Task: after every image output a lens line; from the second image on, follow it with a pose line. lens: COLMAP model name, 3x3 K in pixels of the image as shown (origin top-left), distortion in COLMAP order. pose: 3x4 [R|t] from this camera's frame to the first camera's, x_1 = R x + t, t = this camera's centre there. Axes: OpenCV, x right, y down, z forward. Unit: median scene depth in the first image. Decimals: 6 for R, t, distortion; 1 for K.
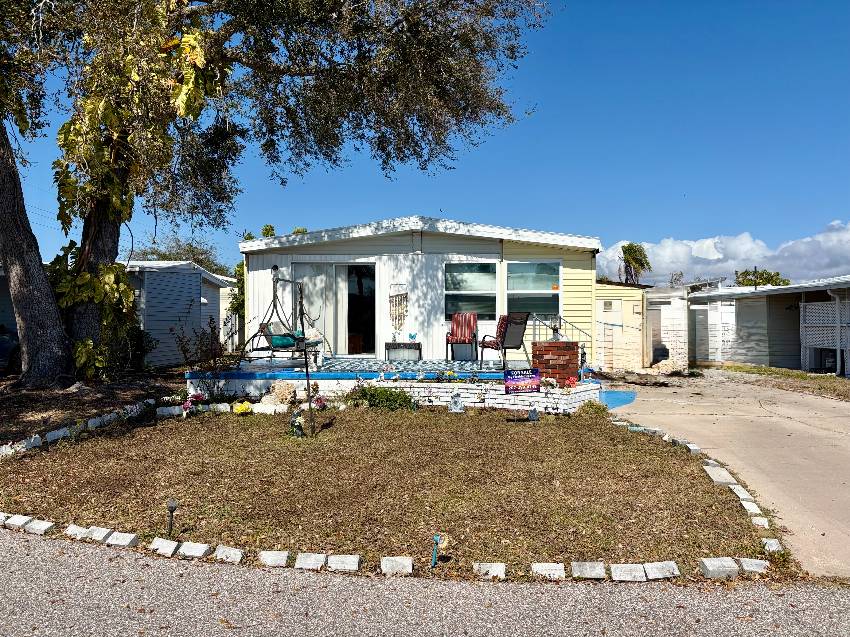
lens RADIAL K [[642.4, 0, 428.3], [0, 642.4, 317.9], [0, 0, 1]] dist [0.041293, -0.043575]
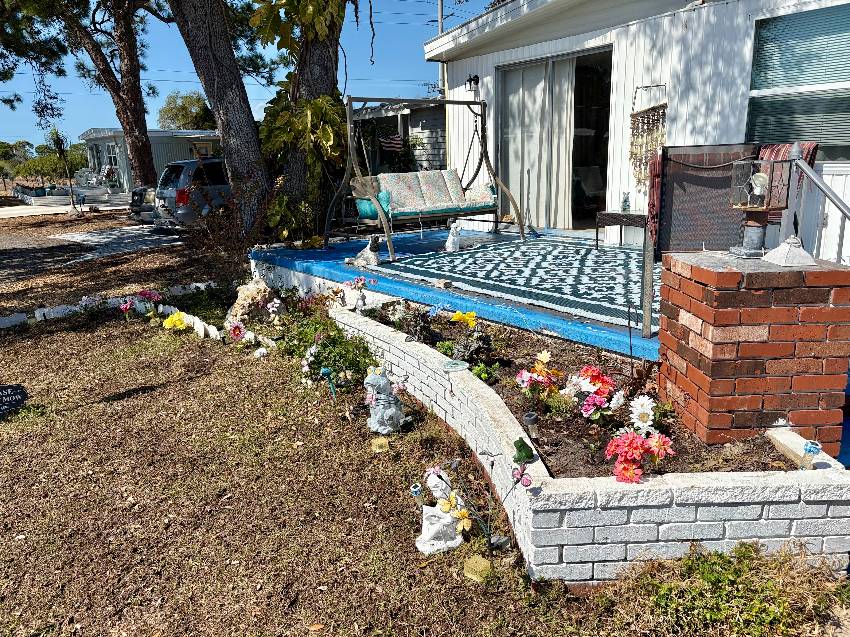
lens RADIAL K [[642.4, 0, 424.8], [0, 642.4, 320.2], [0, 0, 1]] dist [0.041293, -0.043575]
pose [[0.609157, 0.171268, -0.774335, 0.262464], [0.036633, 0.969283, 0.243205, -0.007441], [0.792203, -0.176516, 0.584172, 0.601748]]
